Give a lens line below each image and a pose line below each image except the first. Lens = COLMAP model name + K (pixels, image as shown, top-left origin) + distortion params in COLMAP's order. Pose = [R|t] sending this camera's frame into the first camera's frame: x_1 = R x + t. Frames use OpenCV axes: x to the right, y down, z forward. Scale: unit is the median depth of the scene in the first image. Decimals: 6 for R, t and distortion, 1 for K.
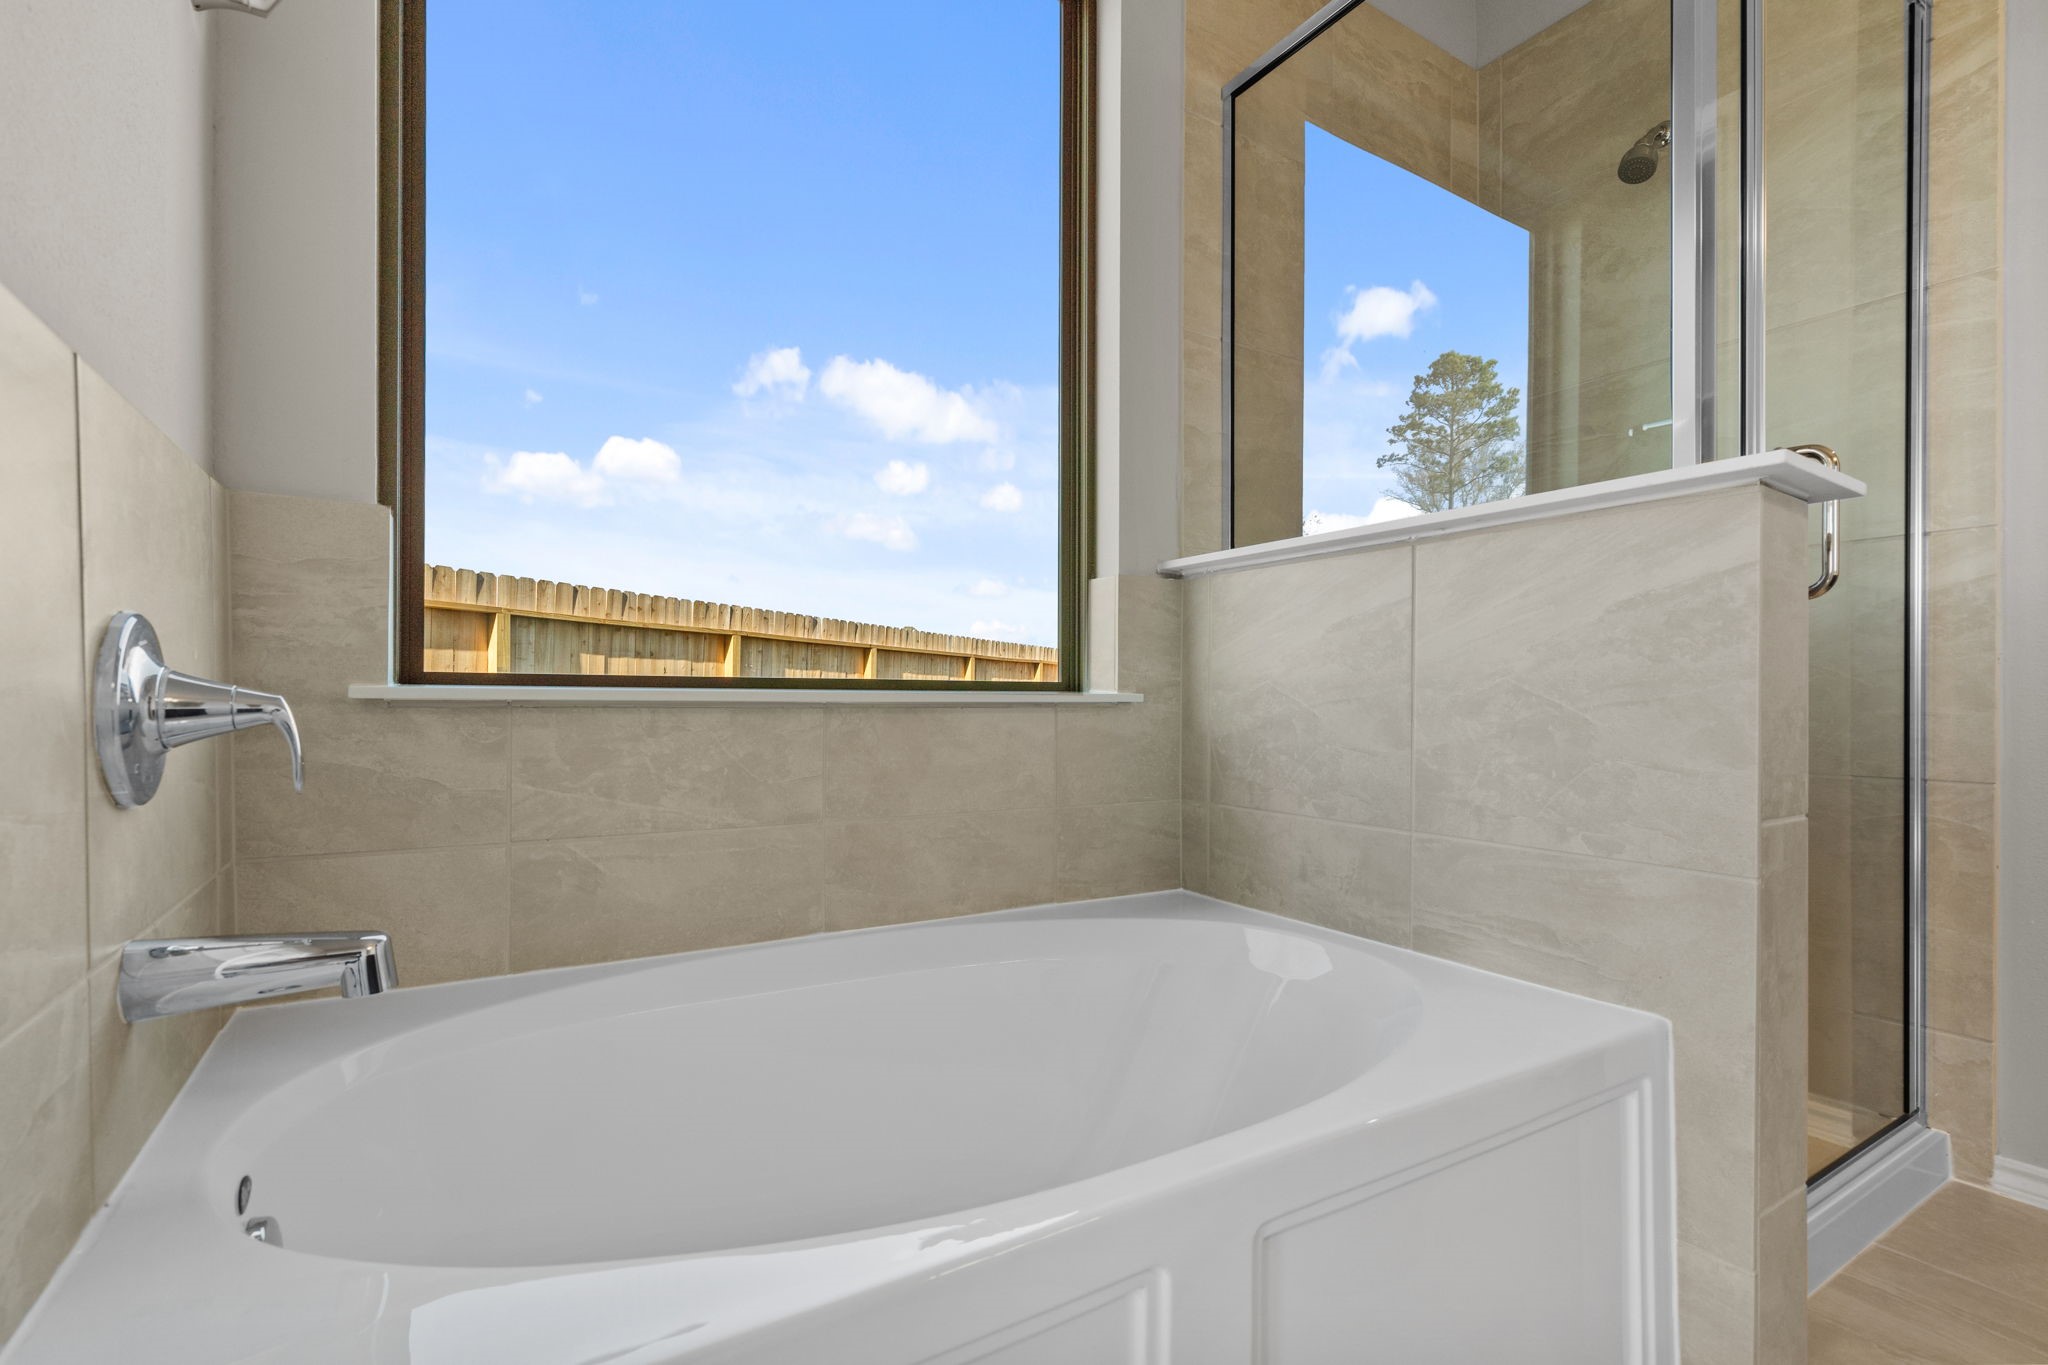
lens RADIAL K [[925.6, 0, 1027.7], [0, 925.6, 694.0], [0, 0, 1]] dist [-0.006026, 0.001336]
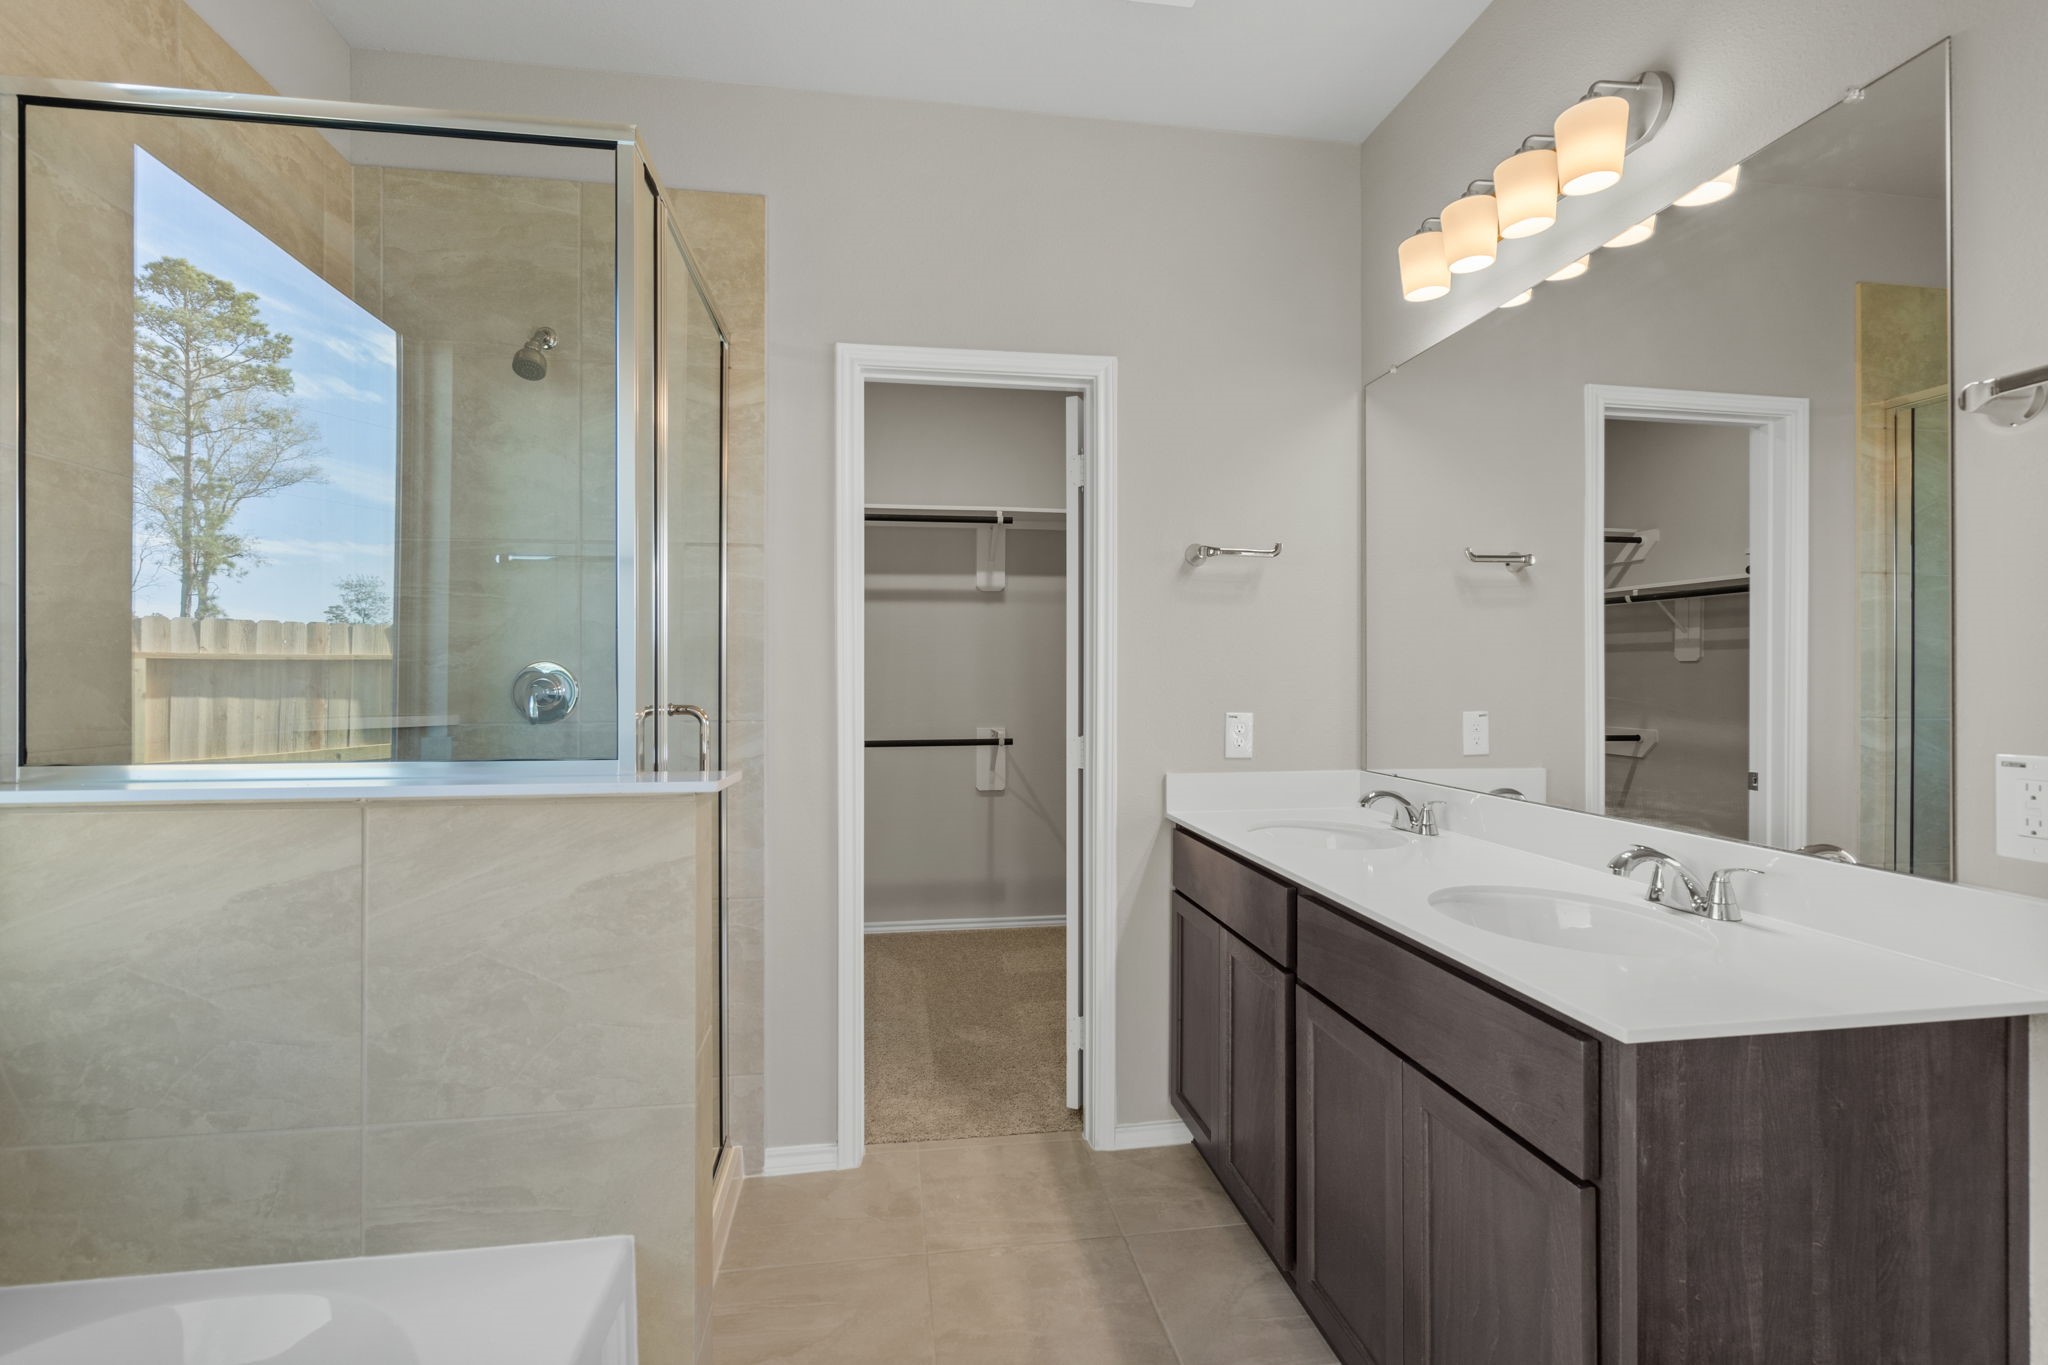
lens RADIAL K [[925.6, 0, 1023.1], [0, 925.6, 675.2], [0, 0, 1]] dist [-0.006026, 0.001336]
pose [[0.394291, 0.002556, 0.918982, -0.146499], [0.002870, 0.999988, -0.004013, -0.259755], [-0.918981, 0.004220, 0.394279, 0.041514]]
